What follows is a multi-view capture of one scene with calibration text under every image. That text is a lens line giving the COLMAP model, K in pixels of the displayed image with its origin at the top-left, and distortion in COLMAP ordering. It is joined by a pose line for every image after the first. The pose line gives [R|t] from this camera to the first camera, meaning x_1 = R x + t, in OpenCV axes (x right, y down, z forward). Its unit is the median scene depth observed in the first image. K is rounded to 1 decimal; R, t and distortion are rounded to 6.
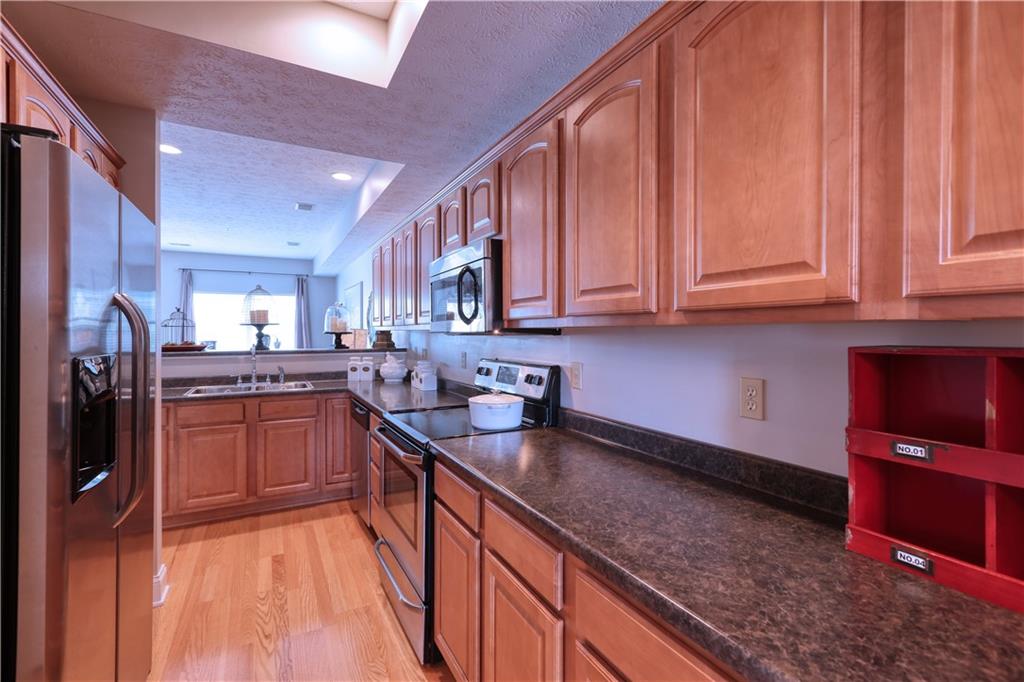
lens RADIAL K [[473.1, 0, 515.9], [0, 473.1, 337.1], [0, 0, 1]] dist [0.001751, 0.000790]
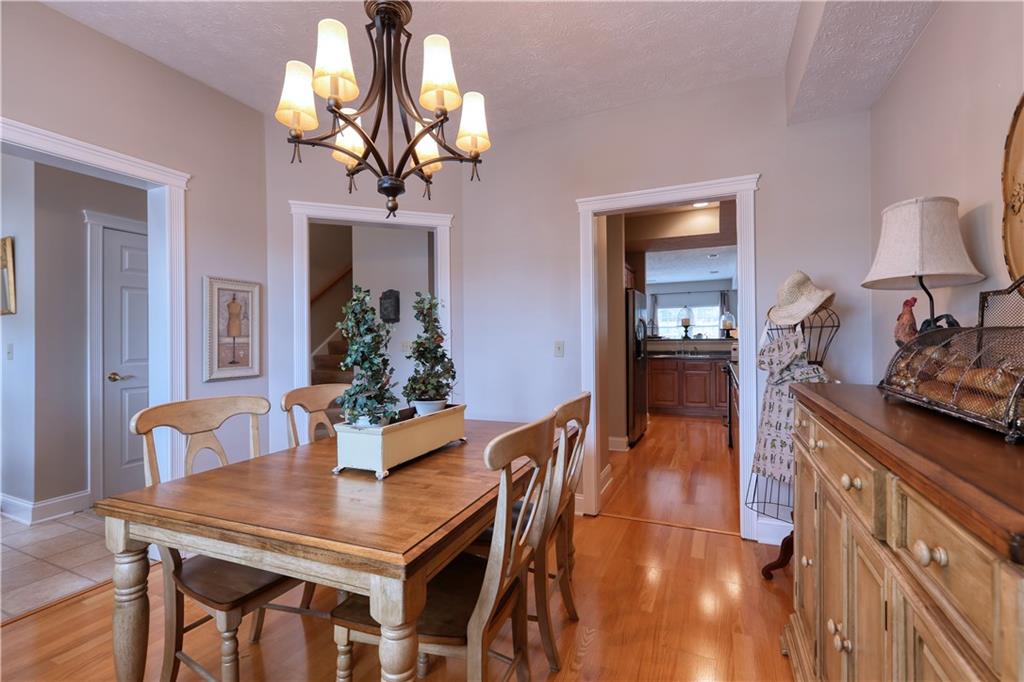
lens RADIAL K [[473.1, 0, 509.8], [0, 473.1, 344.2], [0, 0, 1]] dist [0.001751, 0.000790]
pose [[0.619064, 0.005449, -0.785322, 0.557162], [0.003692, 0.999945, 0.009848, 0.027810], [0.785332, -0.008996, 0.619010, -0.805013]]
